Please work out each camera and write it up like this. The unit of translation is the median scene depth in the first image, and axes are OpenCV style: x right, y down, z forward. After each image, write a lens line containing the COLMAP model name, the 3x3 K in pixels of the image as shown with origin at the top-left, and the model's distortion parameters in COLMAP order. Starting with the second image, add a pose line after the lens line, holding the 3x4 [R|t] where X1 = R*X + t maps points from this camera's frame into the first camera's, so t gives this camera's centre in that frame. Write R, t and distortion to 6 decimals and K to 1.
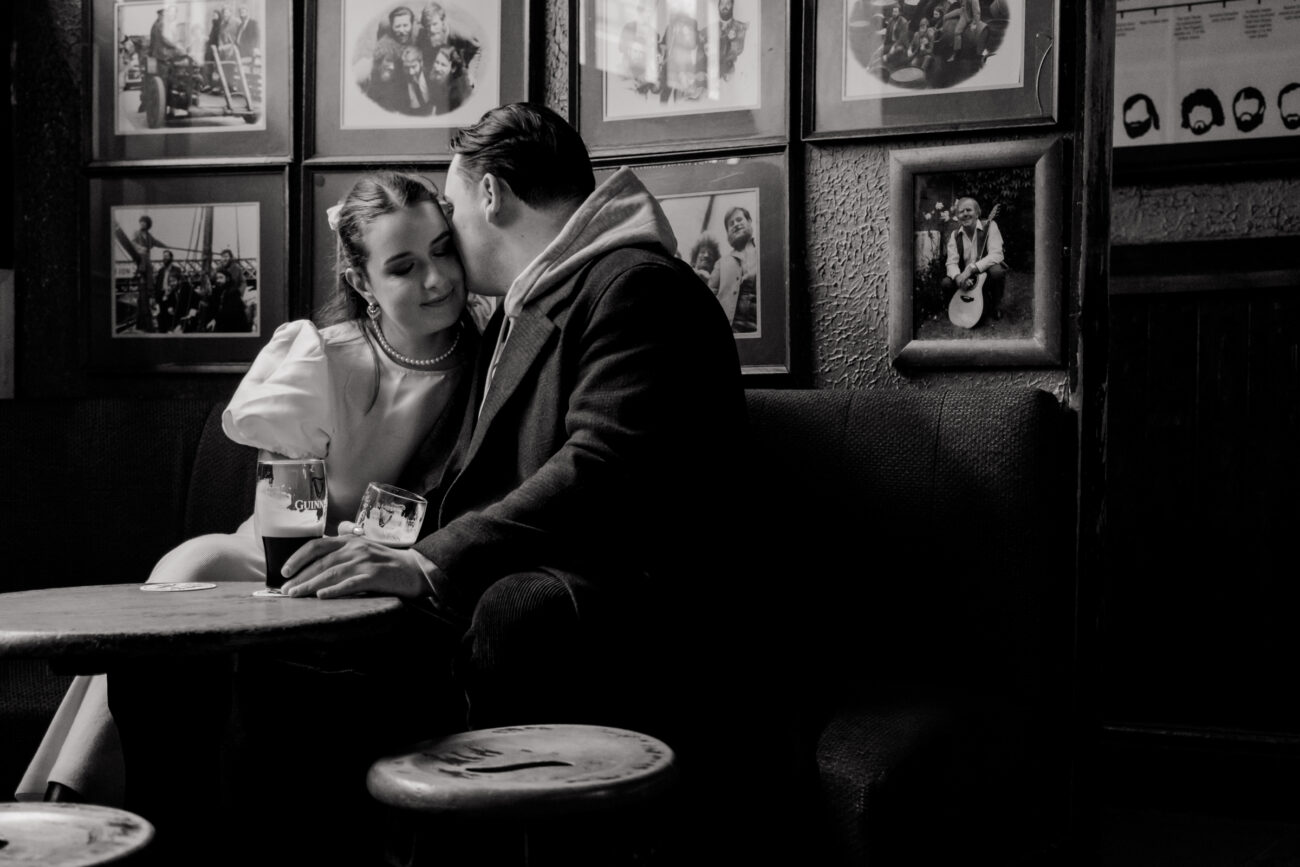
lens RADIAL K [[1858.3, 0, 650.2], [0, 1858.3, 433.8], [0, 0, 1]] dist [0.031812, 0.000000]
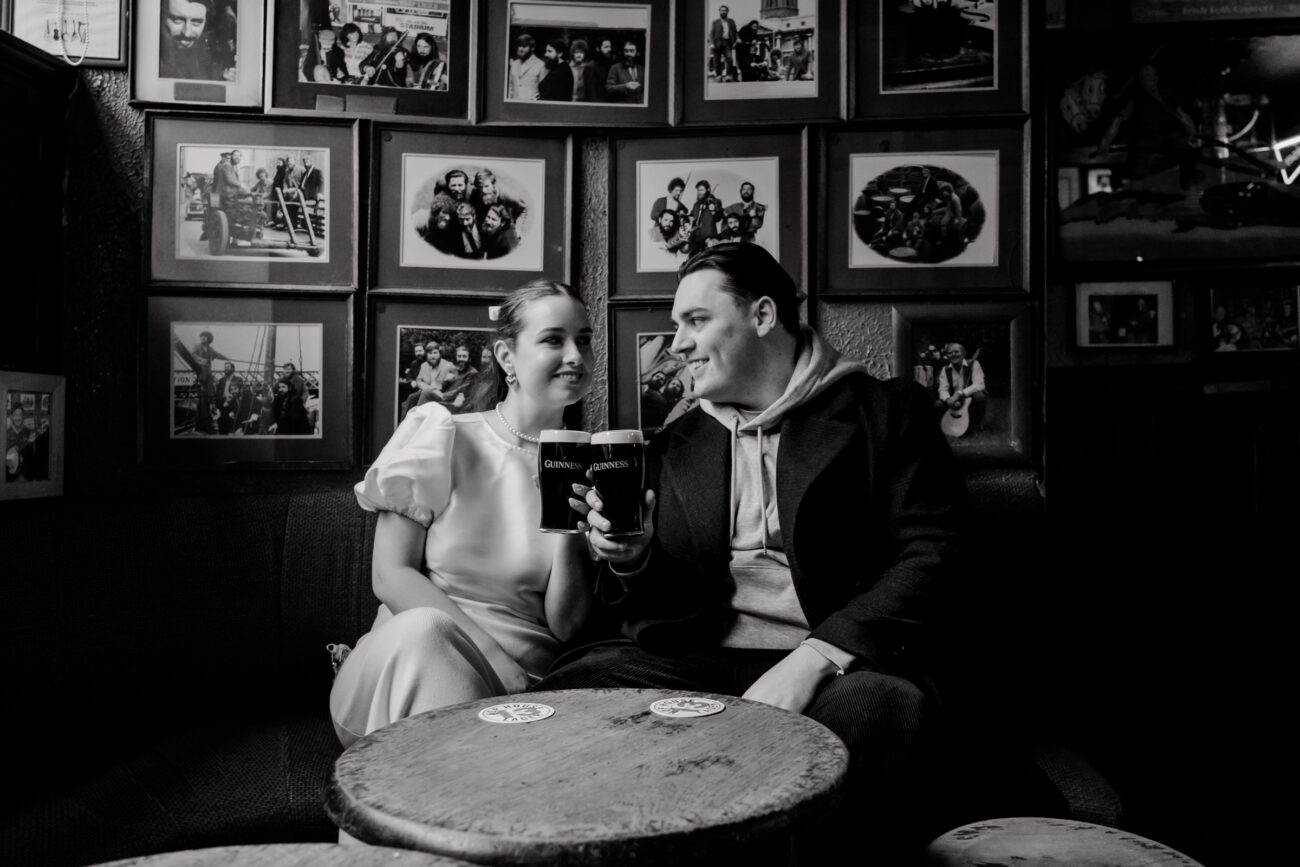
lens RADIAL K [[1052.0, 0, 650.4], [0, 1052.0, 428.5], [0, 0, 1]] dist [-0.006109, 0.004348]
pose [[0.910844, 0.002210, 0.412746, -0.294581], [0.014777, 0.999170, -0.037958, -0.030356], [-0.412487, 0.040673, 0.910055, 0.316257]]
